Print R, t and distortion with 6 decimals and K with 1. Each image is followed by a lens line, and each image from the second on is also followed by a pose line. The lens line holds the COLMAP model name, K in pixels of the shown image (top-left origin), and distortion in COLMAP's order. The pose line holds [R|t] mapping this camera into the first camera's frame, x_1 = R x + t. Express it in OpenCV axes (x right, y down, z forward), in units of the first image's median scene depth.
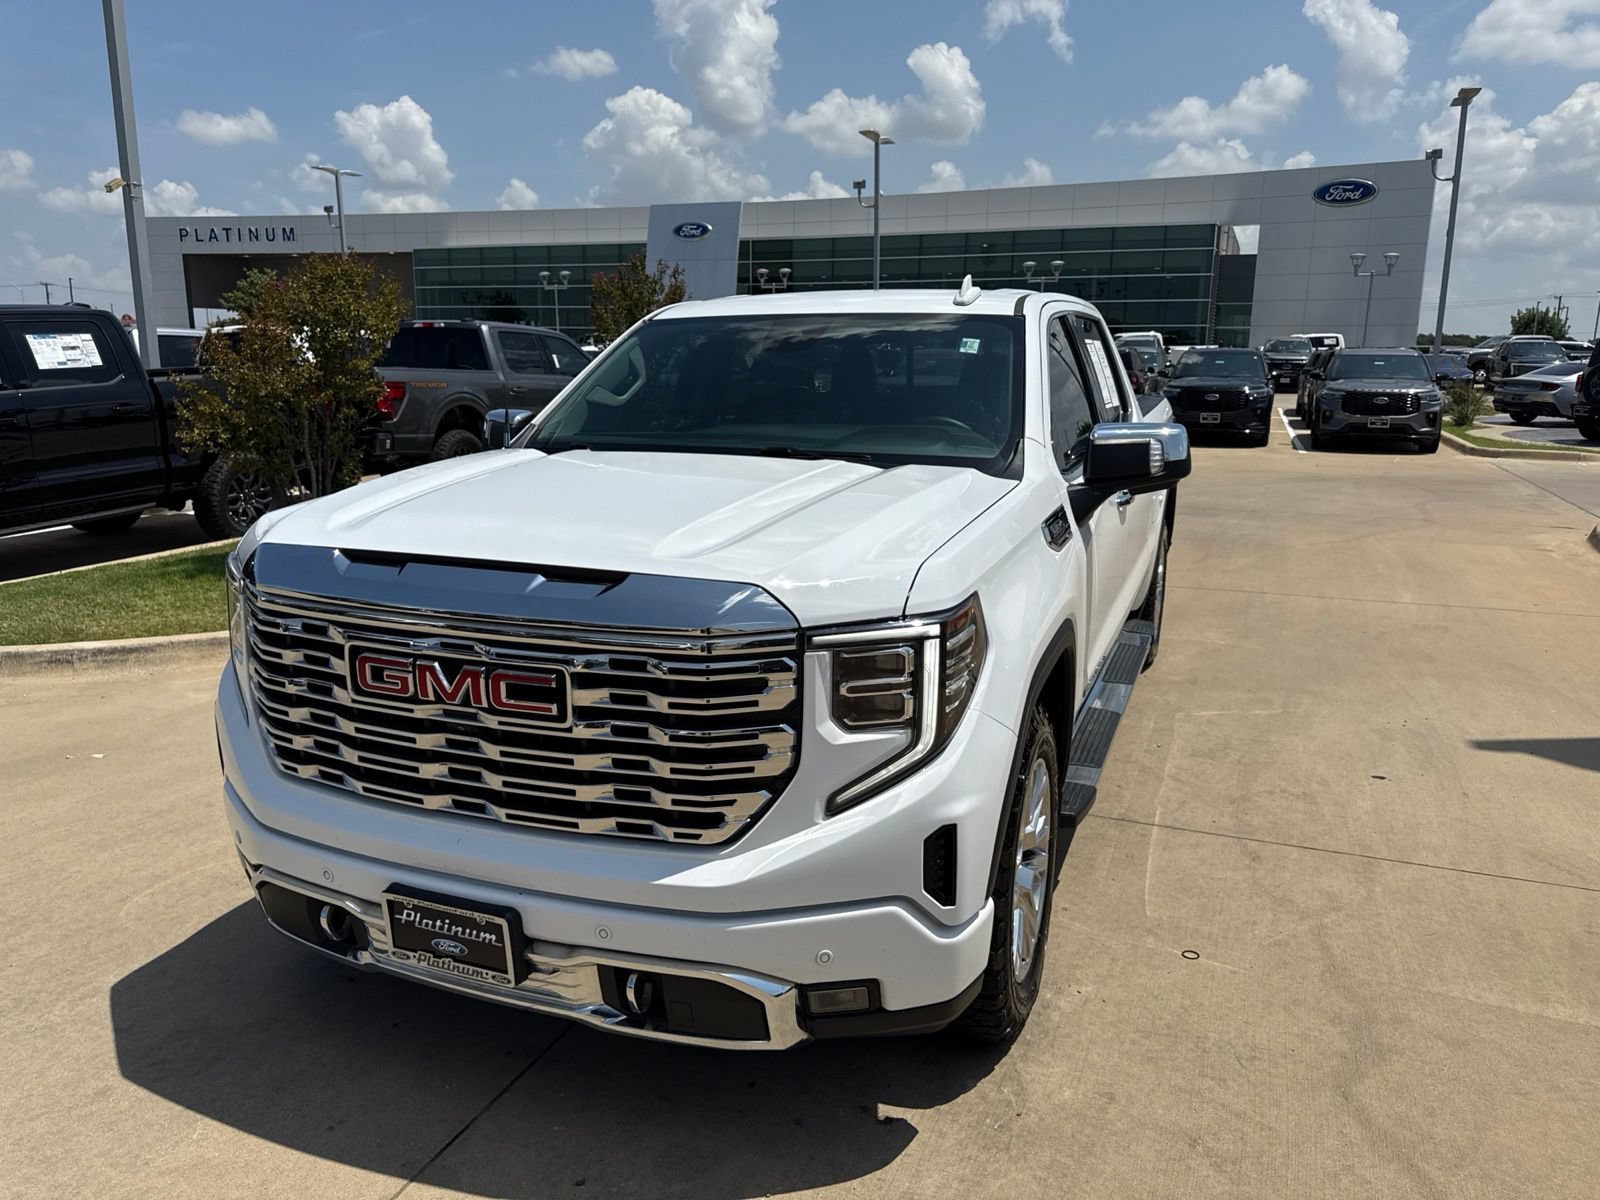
lens RADIAL K [[1142.4, 0, 811.9], [0, 1142.4, 601.9], [0, 0, 1]] dist [0.029457, -0.038502]
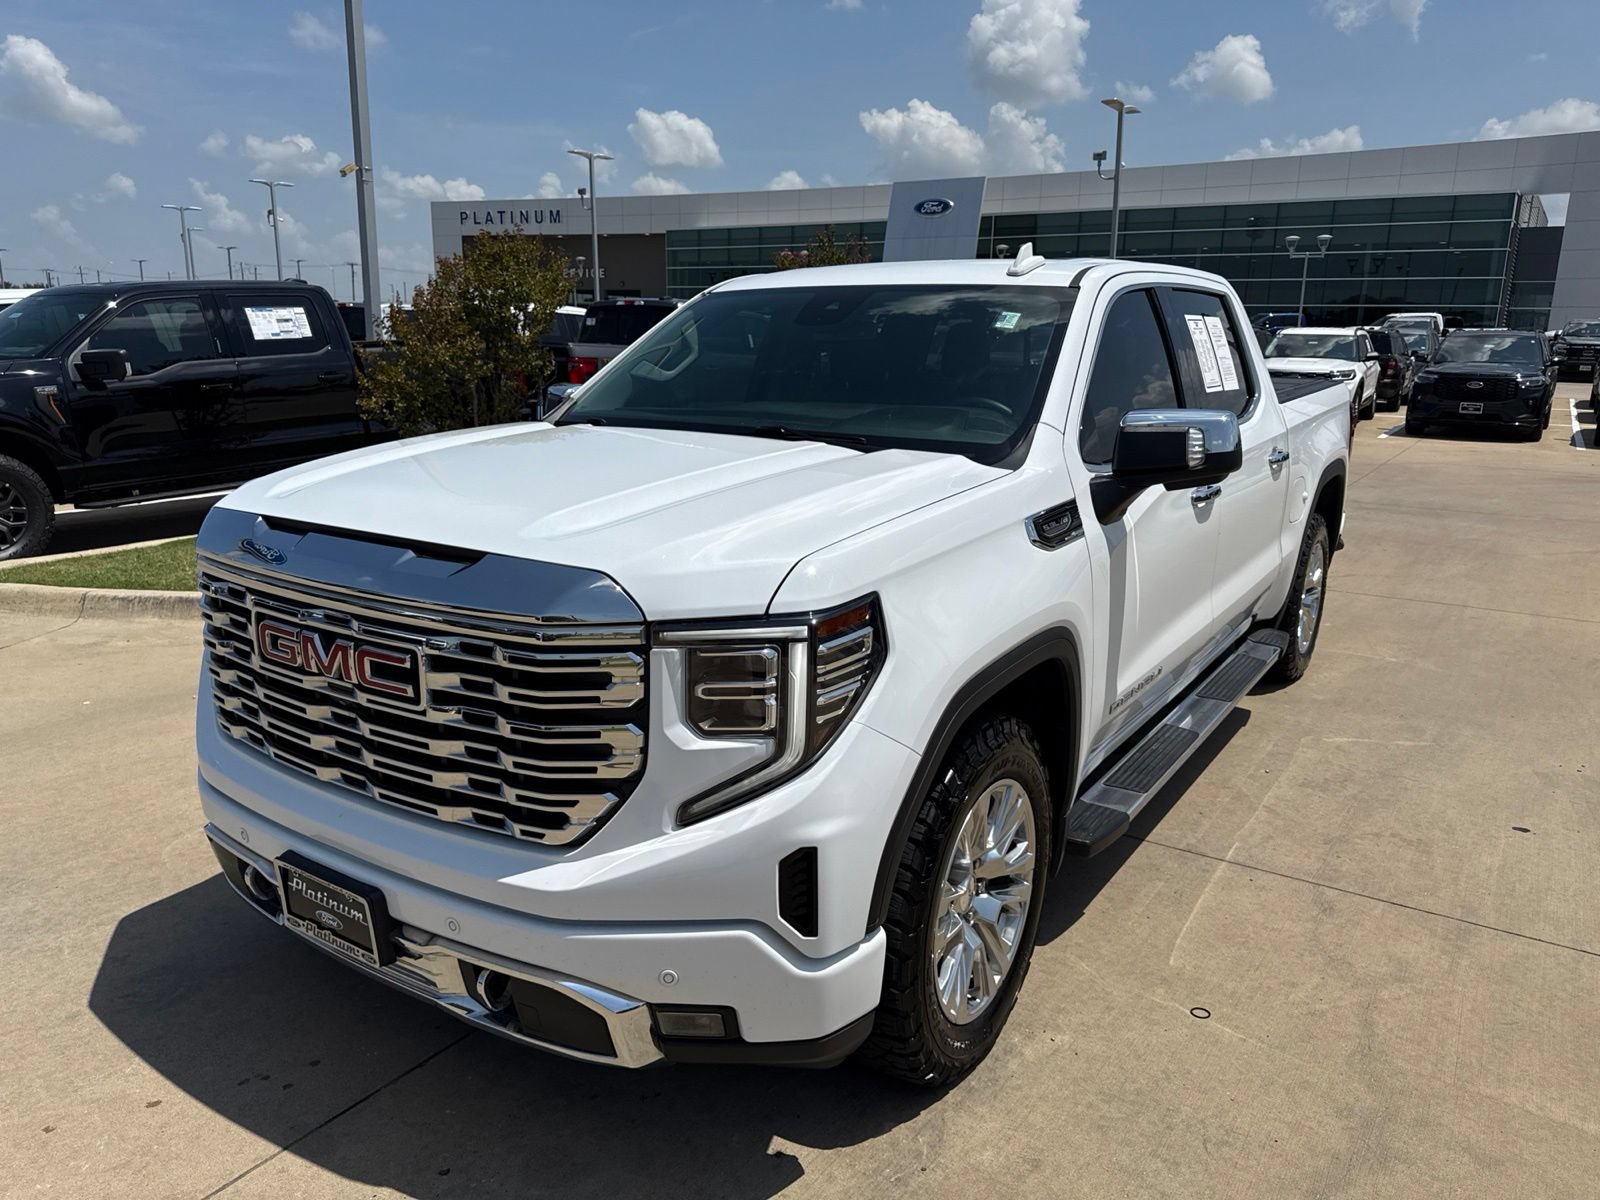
lens RADIAL K [[1142.4, 0, 810.5], [0, 1142.4, 606.2], [0, 0, 1]] dist [0.029457, -0.038502]
pose [[0.978645, 0.055733, -0.197857, 0.191616], [-0.051605, 0.998330, 0.025967, -0.013063], [0.198974, -0.015202, 0.979887, 0.077221]]
